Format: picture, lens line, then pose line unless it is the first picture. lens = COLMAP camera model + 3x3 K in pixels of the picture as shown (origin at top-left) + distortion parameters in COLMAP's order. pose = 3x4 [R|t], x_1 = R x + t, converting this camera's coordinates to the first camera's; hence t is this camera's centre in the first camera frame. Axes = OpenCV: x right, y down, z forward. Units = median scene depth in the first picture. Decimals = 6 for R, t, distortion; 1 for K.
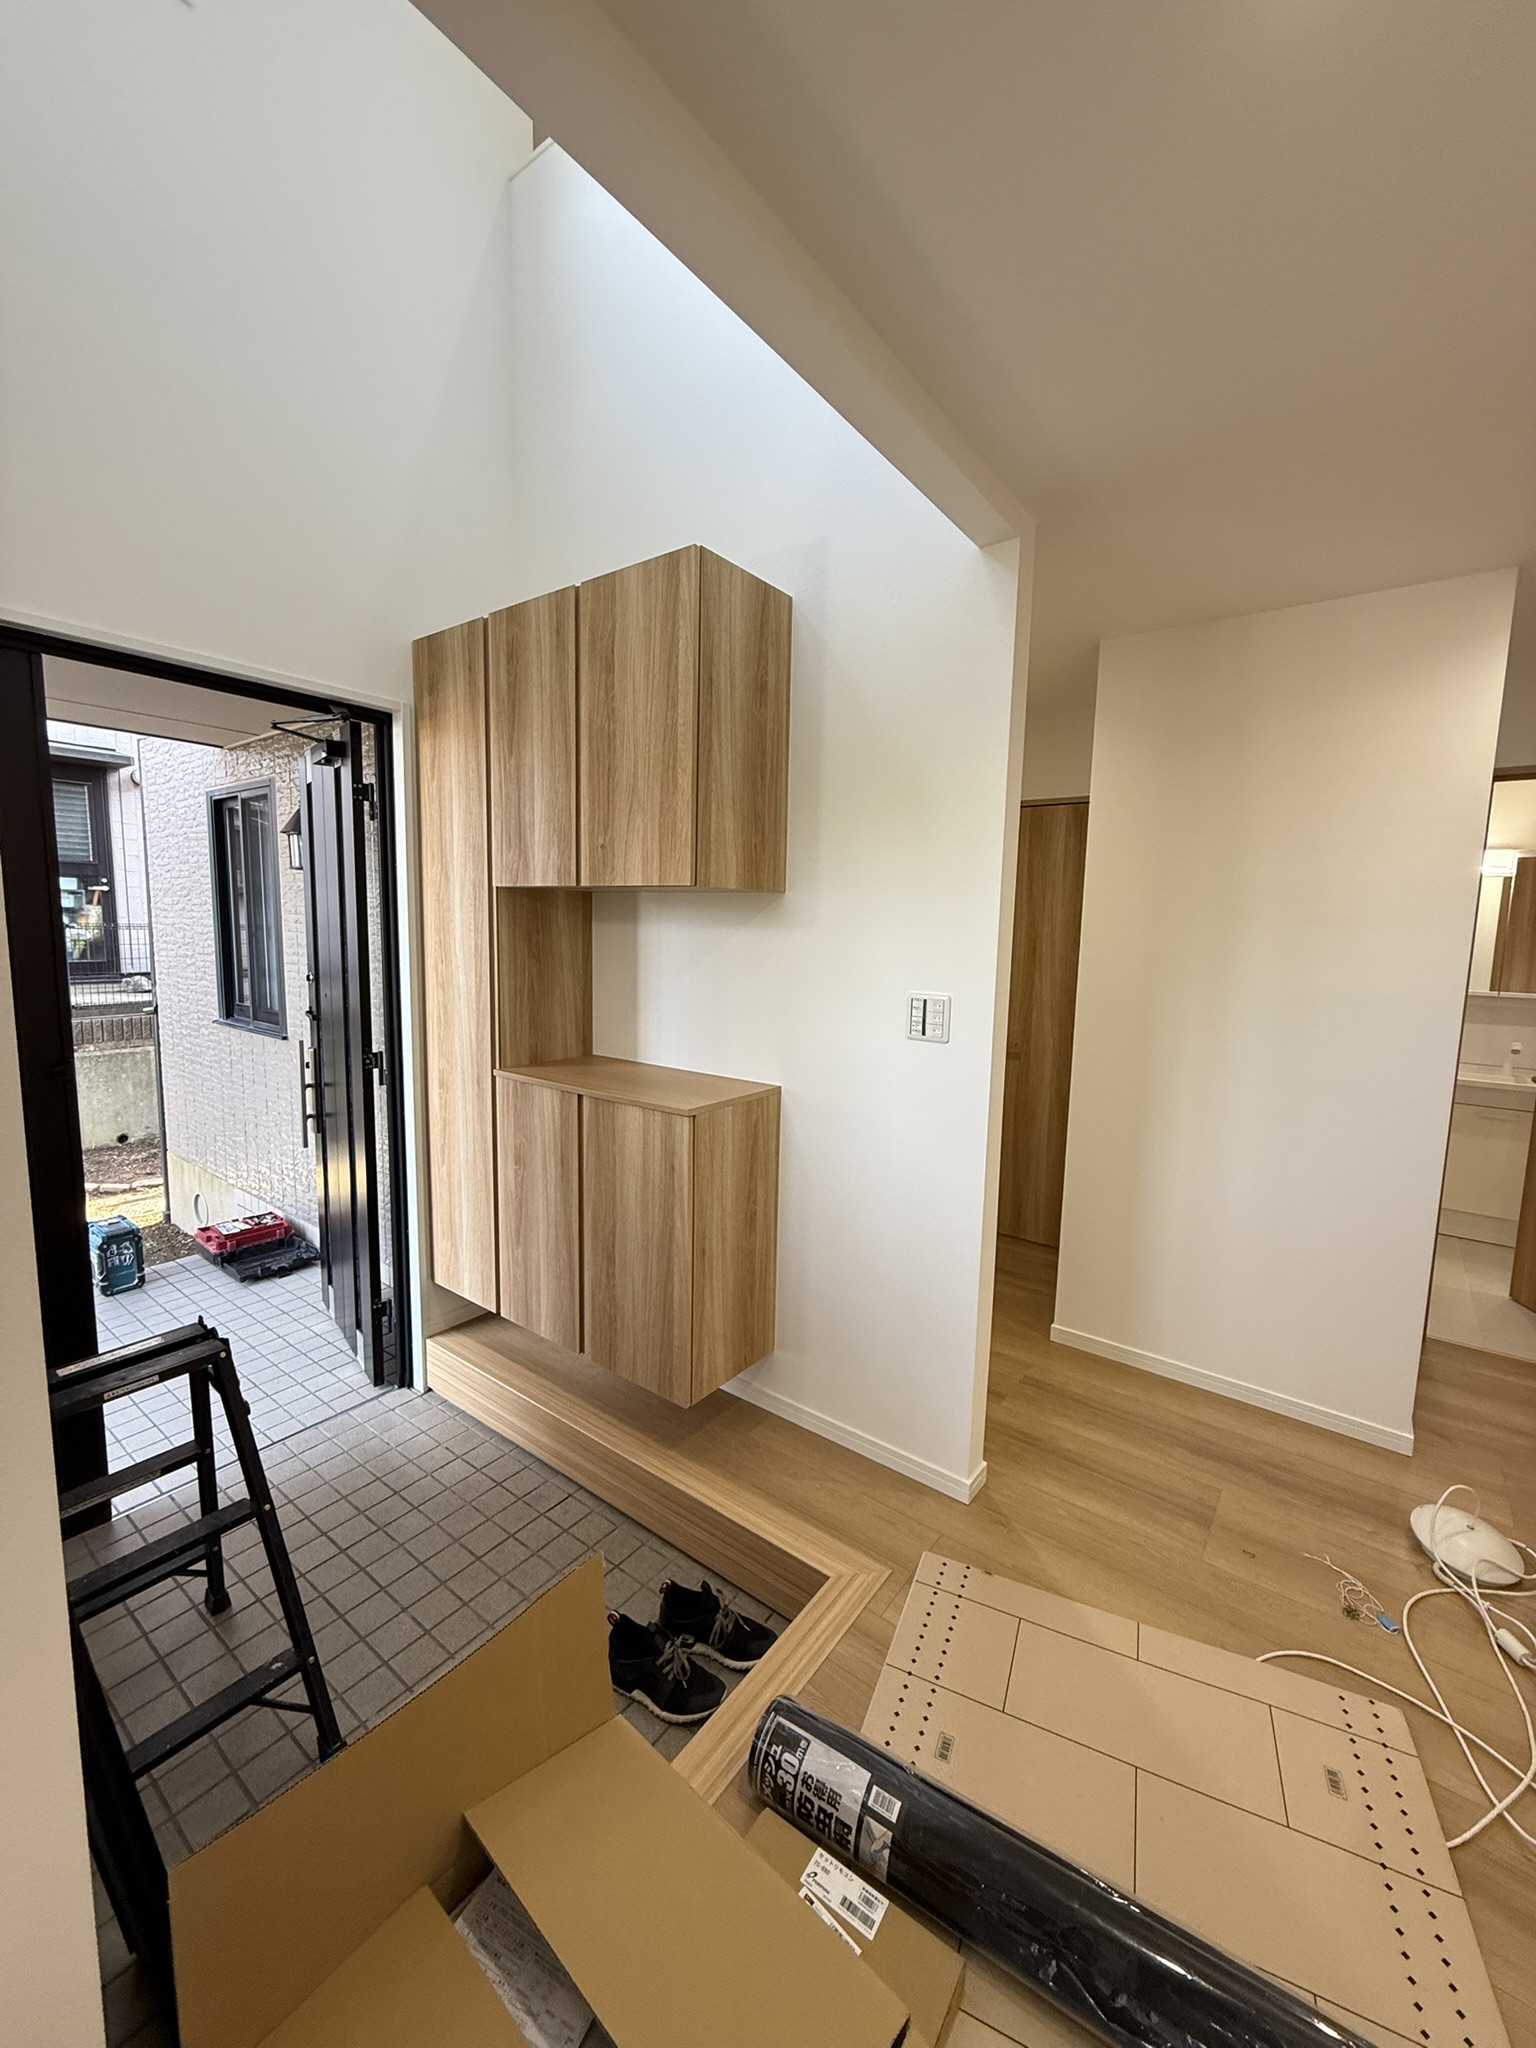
lens RADIAL K [[813.6, 0, 770.1], [0, 813.6, 1019.6], [0, 0, 1]] dist [-0.001352, 0.000311]
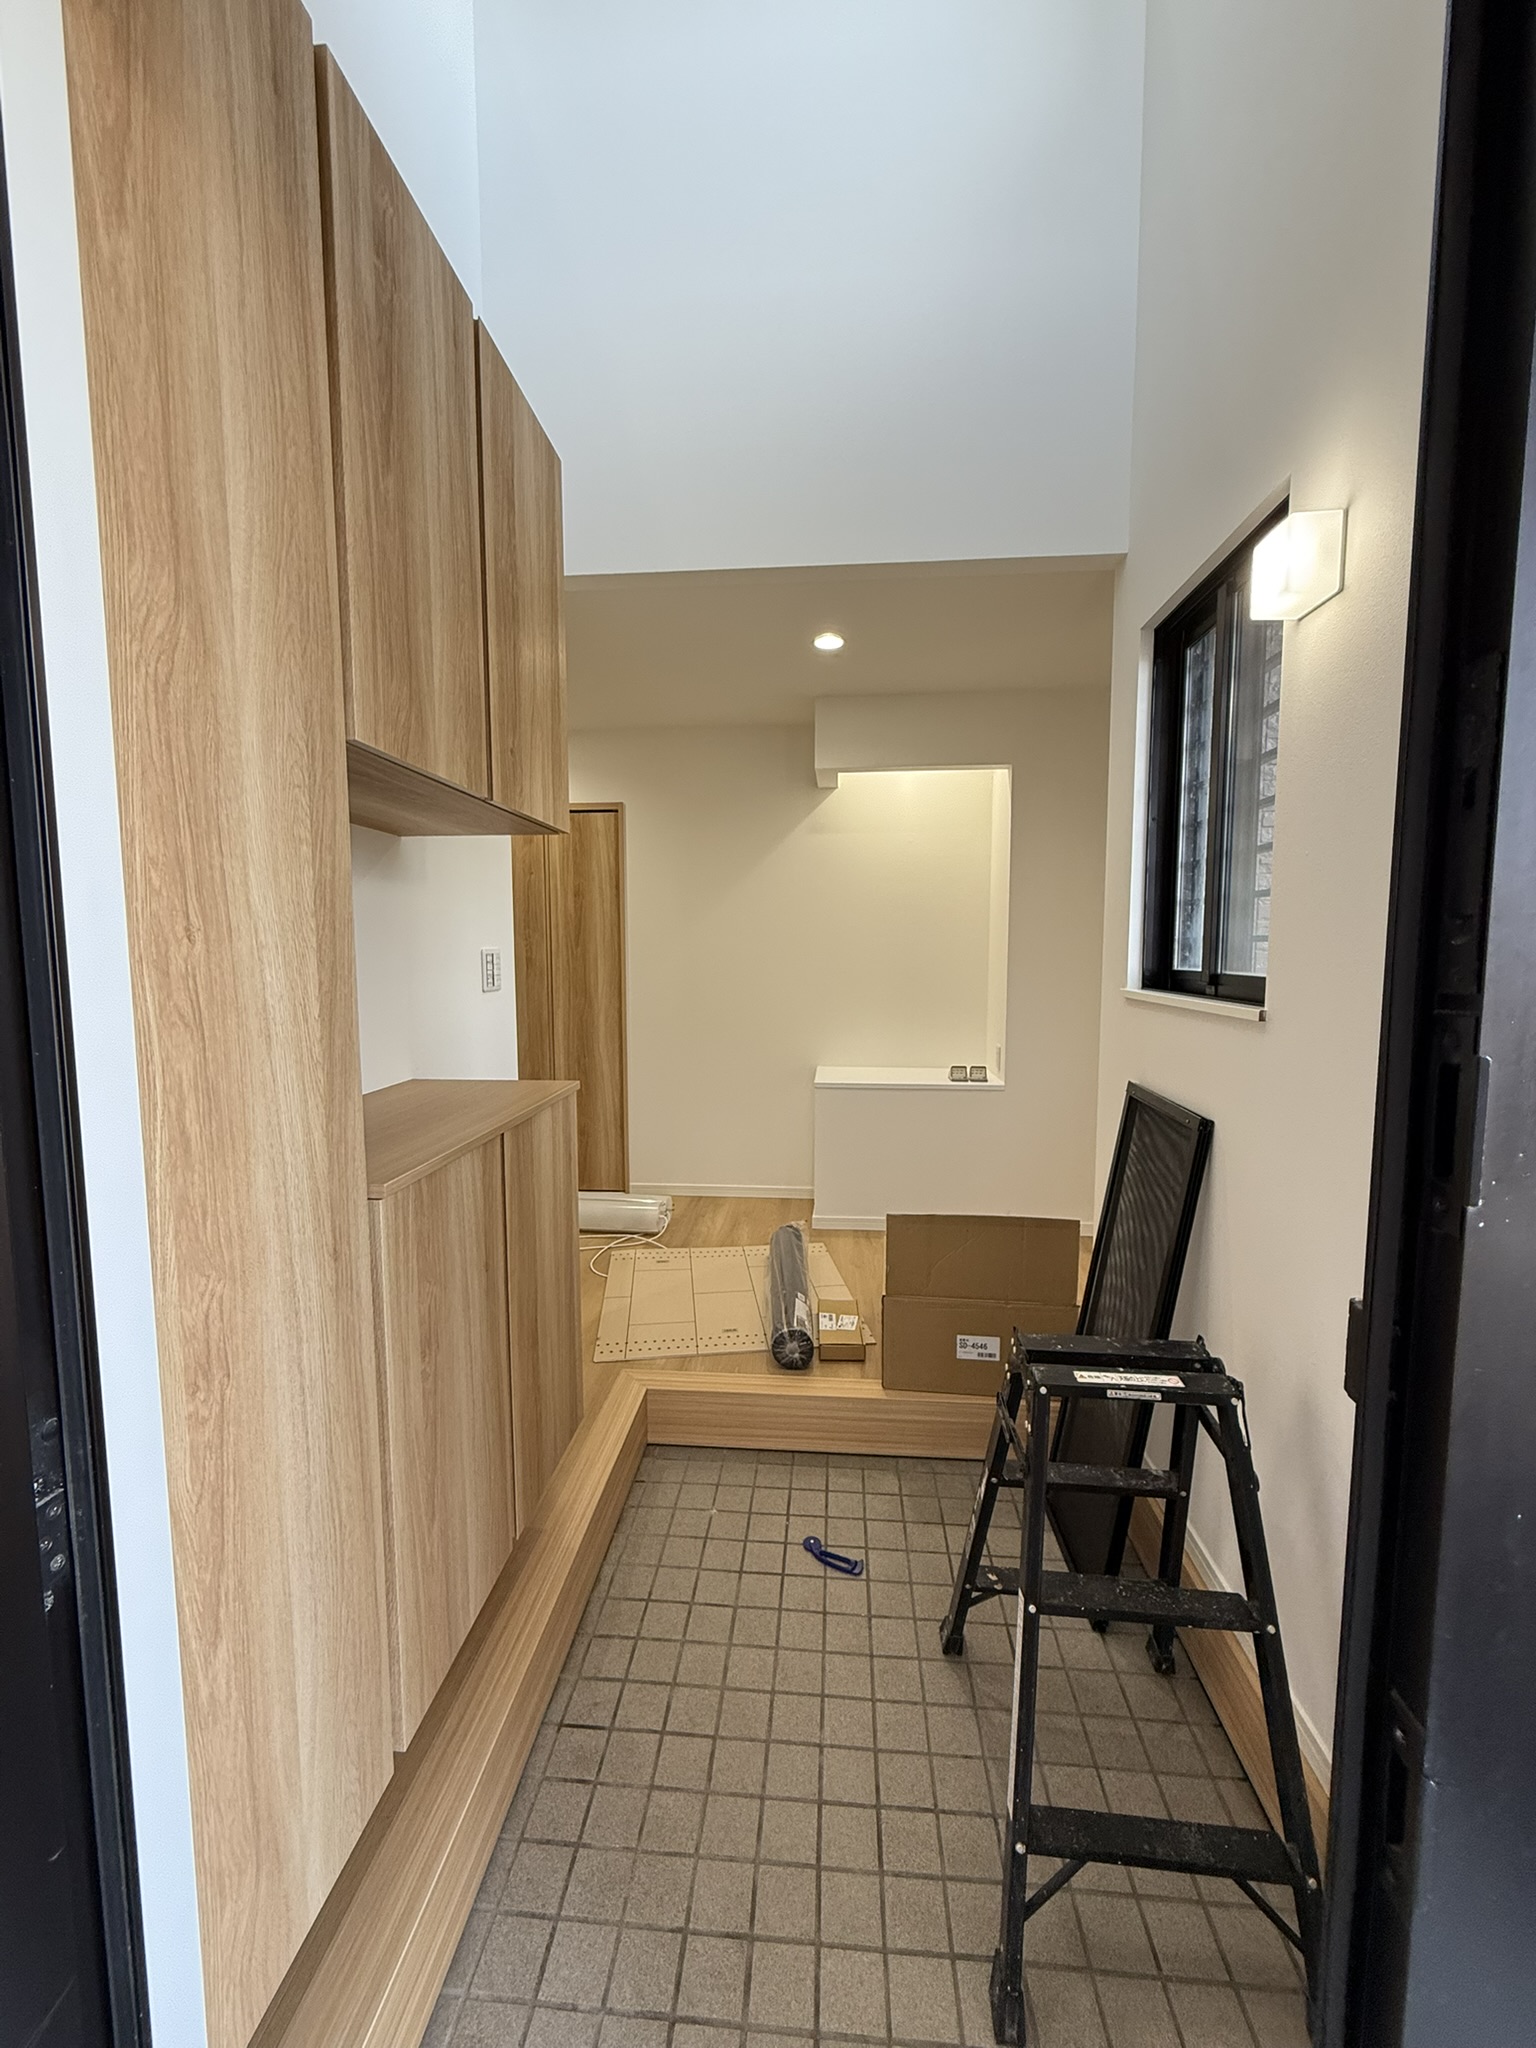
lens RADIAL K [[813.6, 0, 770.1], [0, 813.6, 1019.6], [0, 0, 1]] dist [-0.001352, 0.000311]
pose [[-0.532891, -0.096863, 0.840621, -0.807223], [0.090091, 0.981286, 0.170182, -0.077229], [-0.841374, 0.166420, -0.514192, 1.058500]]
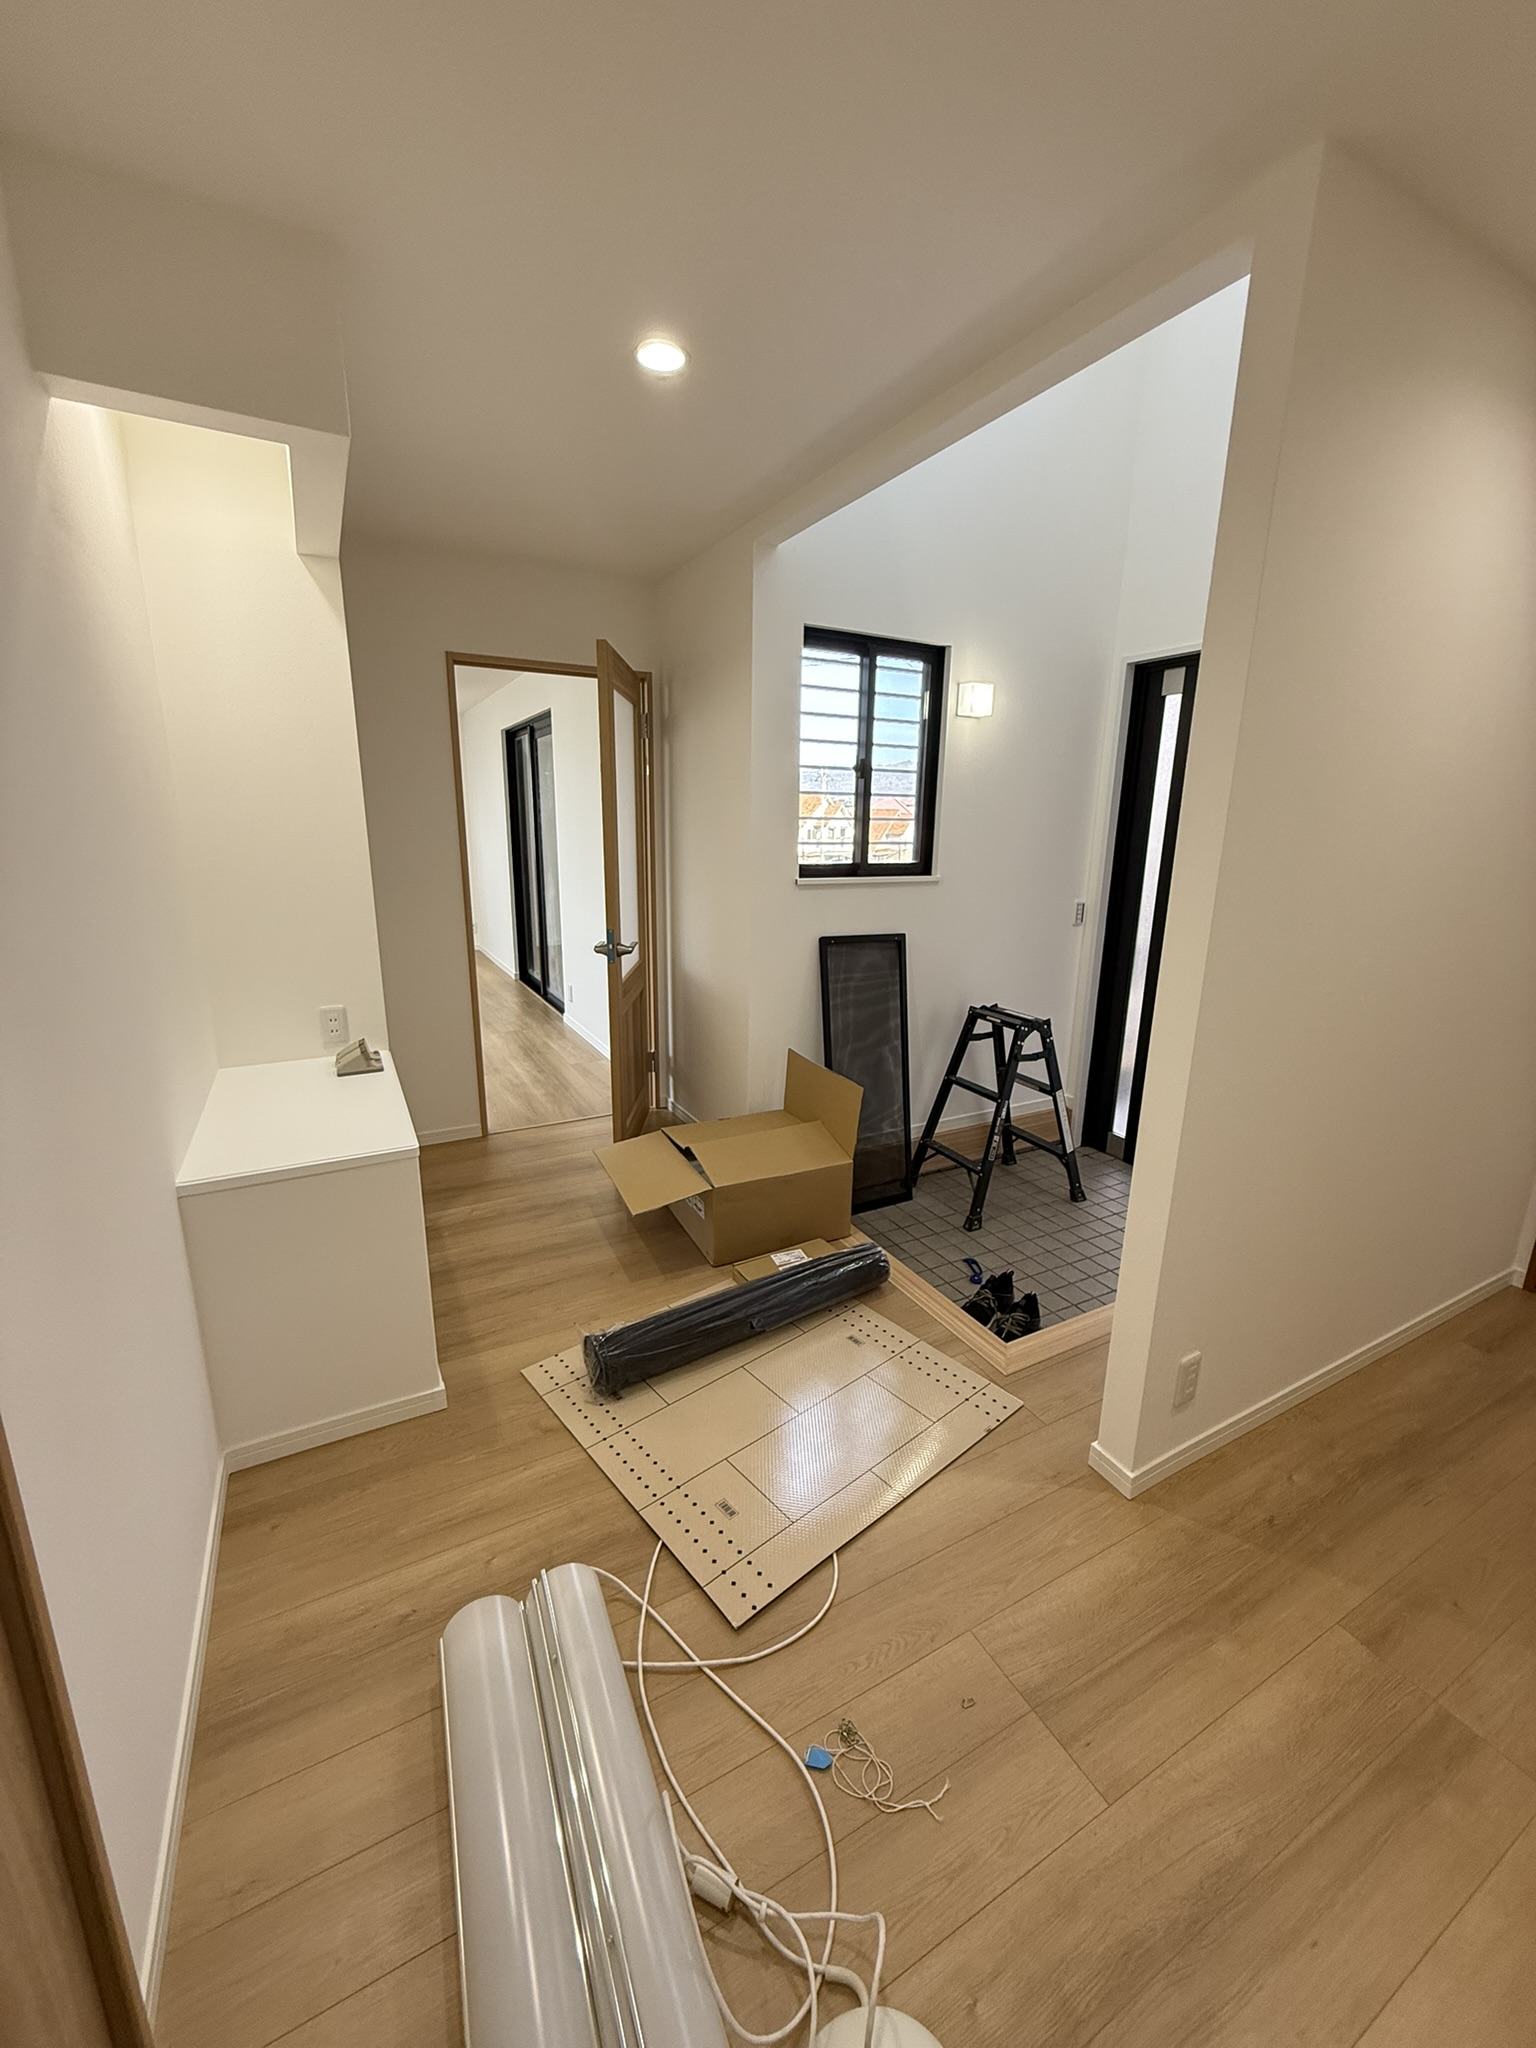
lens RADIAL K [[813.6, 0, 770.1], [0, 813.6, 1019.6], [0, 0, 1]] dist [-0.001352, 0.000311]
pose [[-0.416281, 0.188623, -0.889456, 0.923320], [-0.129459, 0.955983, 0.263319, -0.047239], [0.899973, 0.224762, -0.373538, 0.773812]]
